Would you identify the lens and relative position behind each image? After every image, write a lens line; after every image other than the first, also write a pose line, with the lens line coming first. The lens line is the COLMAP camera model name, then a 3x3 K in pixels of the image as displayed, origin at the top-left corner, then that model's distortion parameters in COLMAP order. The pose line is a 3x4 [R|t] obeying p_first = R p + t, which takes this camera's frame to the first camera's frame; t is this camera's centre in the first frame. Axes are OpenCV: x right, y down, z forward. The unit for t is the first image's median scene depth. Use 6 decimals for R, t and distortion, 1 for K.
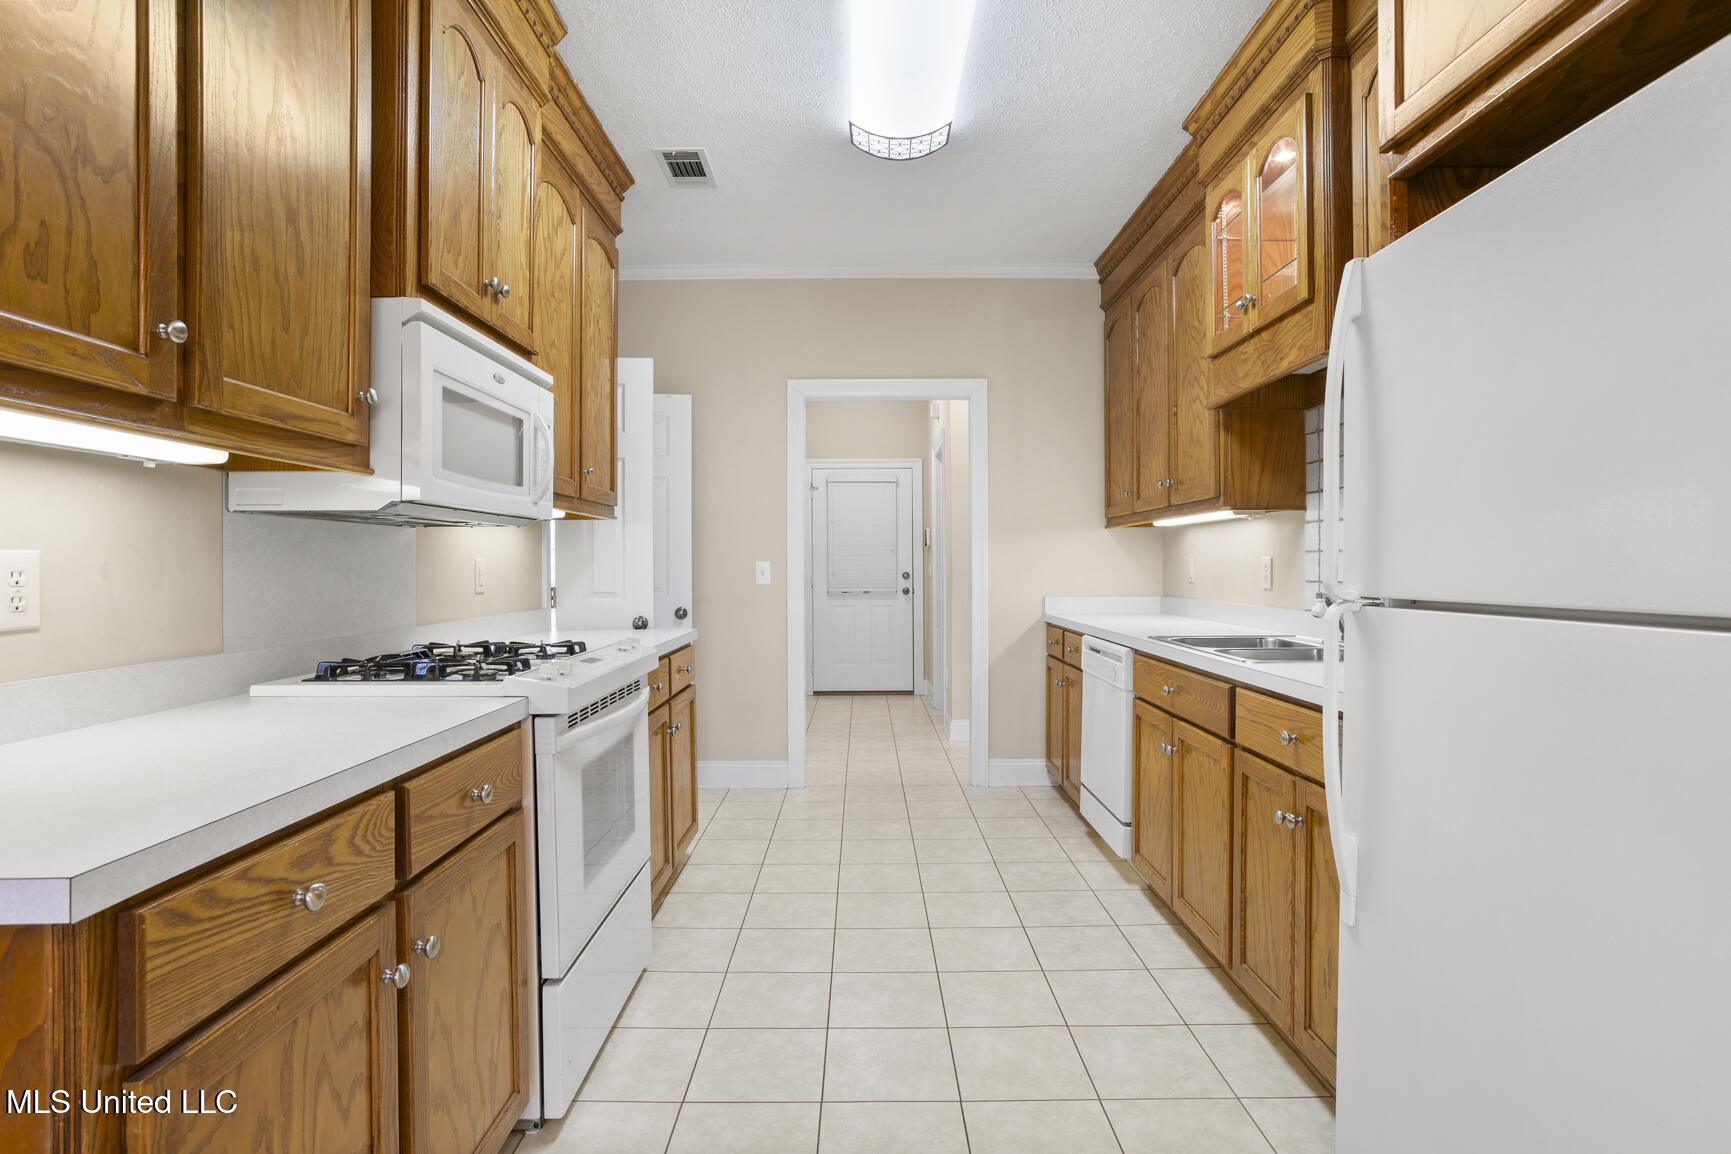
lens RADIAL K [[870.4, 0, 869.6], [0, 870.4, 571.0], [0, 0, 1]] dist [-0.062321, 0.036091]
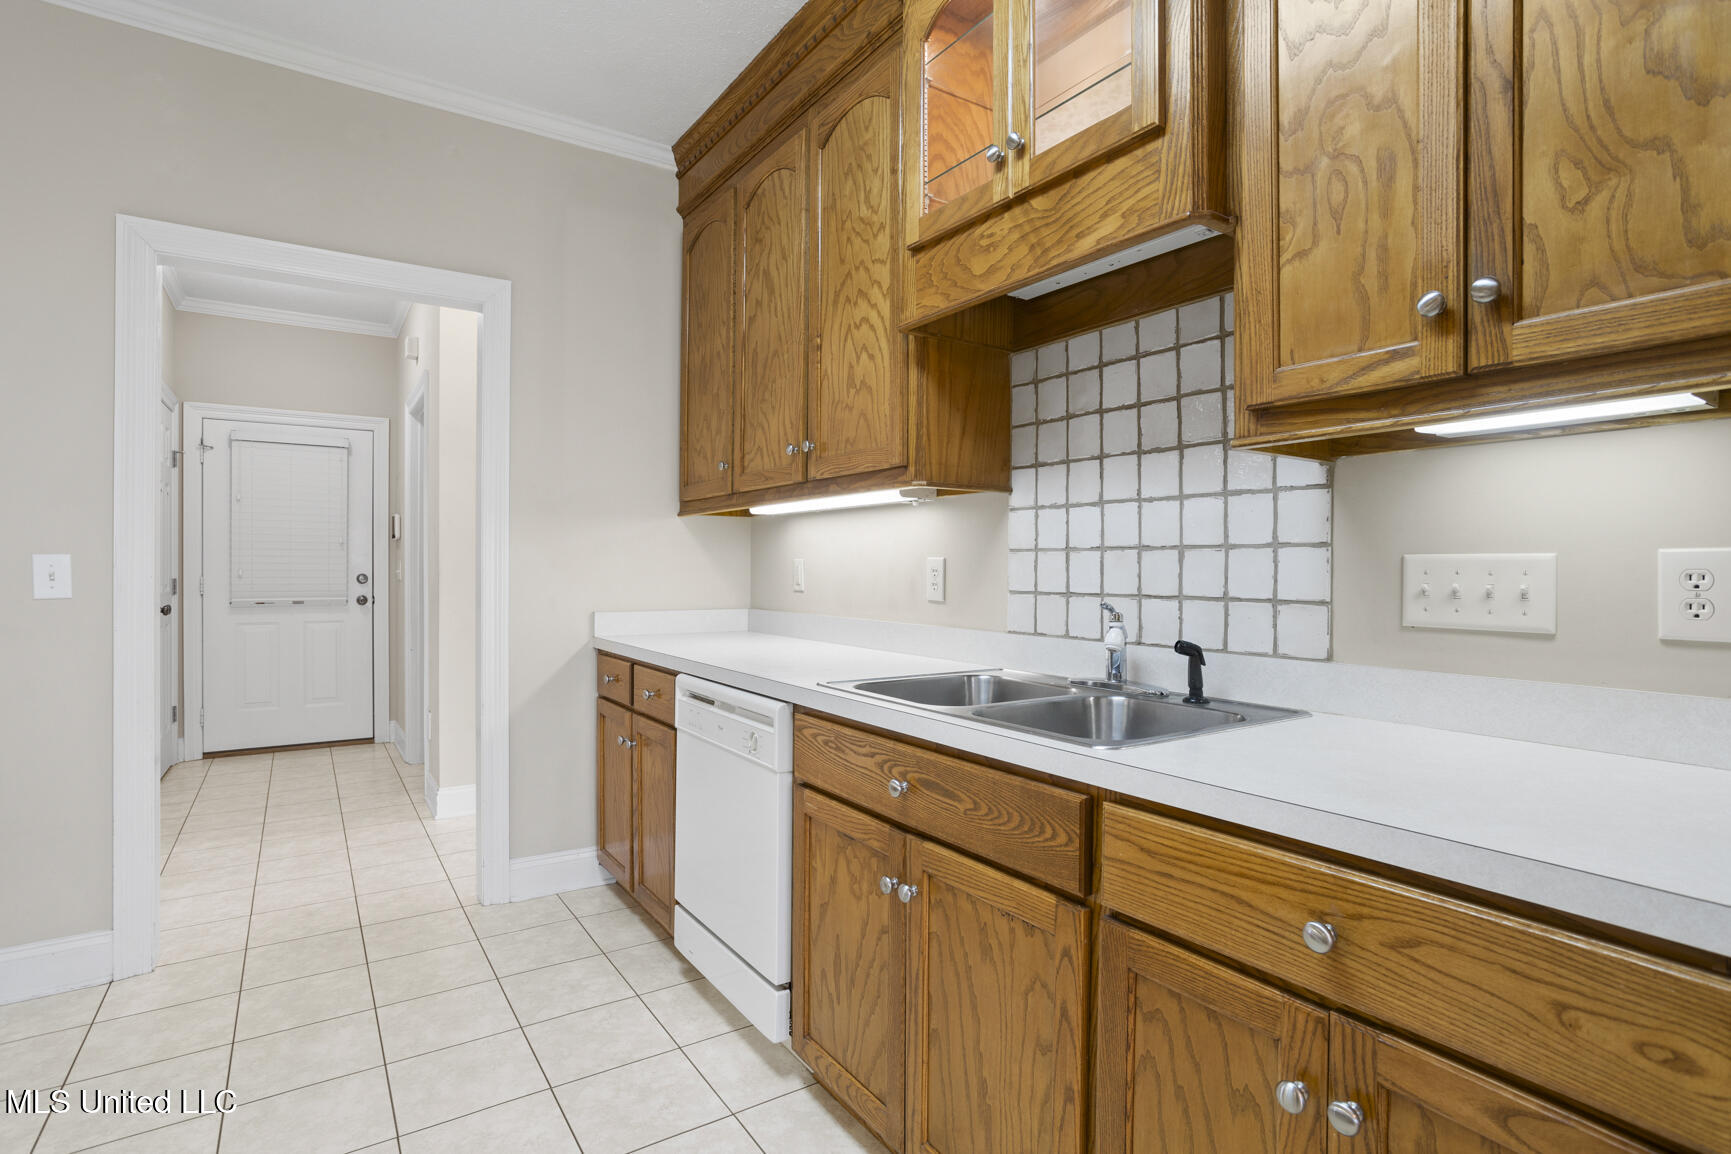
lens RADIAL K [[870.4, 0, 869.6], [0, 870.4, 571.0], [0, 0, 1]] dist [-0.062321, 0.036091]
pose [[0.836153, 0.005217, 0.548472, 0.015124], [-0.004434, 0.999986, -0.002752, -0.003461], [-0.548479, -0.000131, 0.836164, 0.568100]]
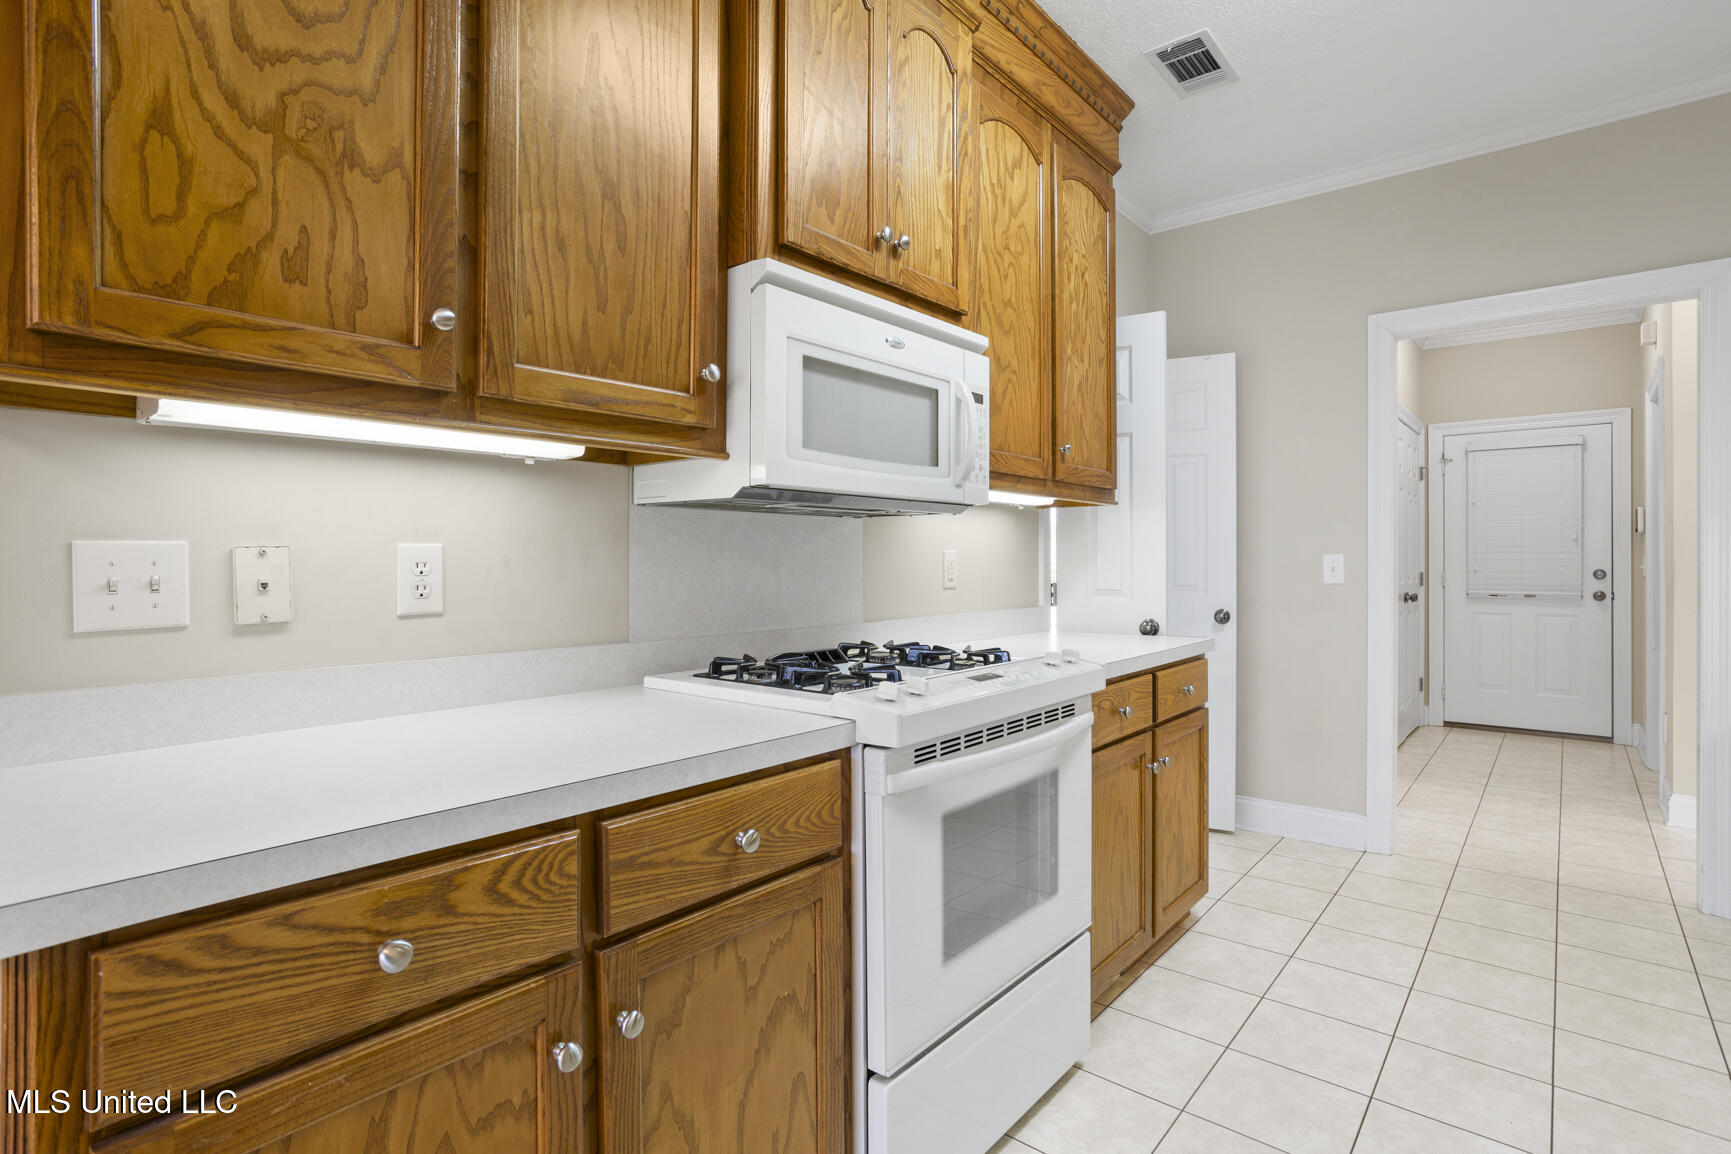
lens RADIAL K [[865.6, 0, 866.0], [0, 865.6, 563.5], [0, 0, 1]] dist [-0.056547, 0.033219]
pose [[0.764088, 0.005272, -0.645090, 0.093269], [-0.006266, 0.999980, 0.000750, -0.001437], [0.645081, 0.003469, 0.764106, 0.267787]]
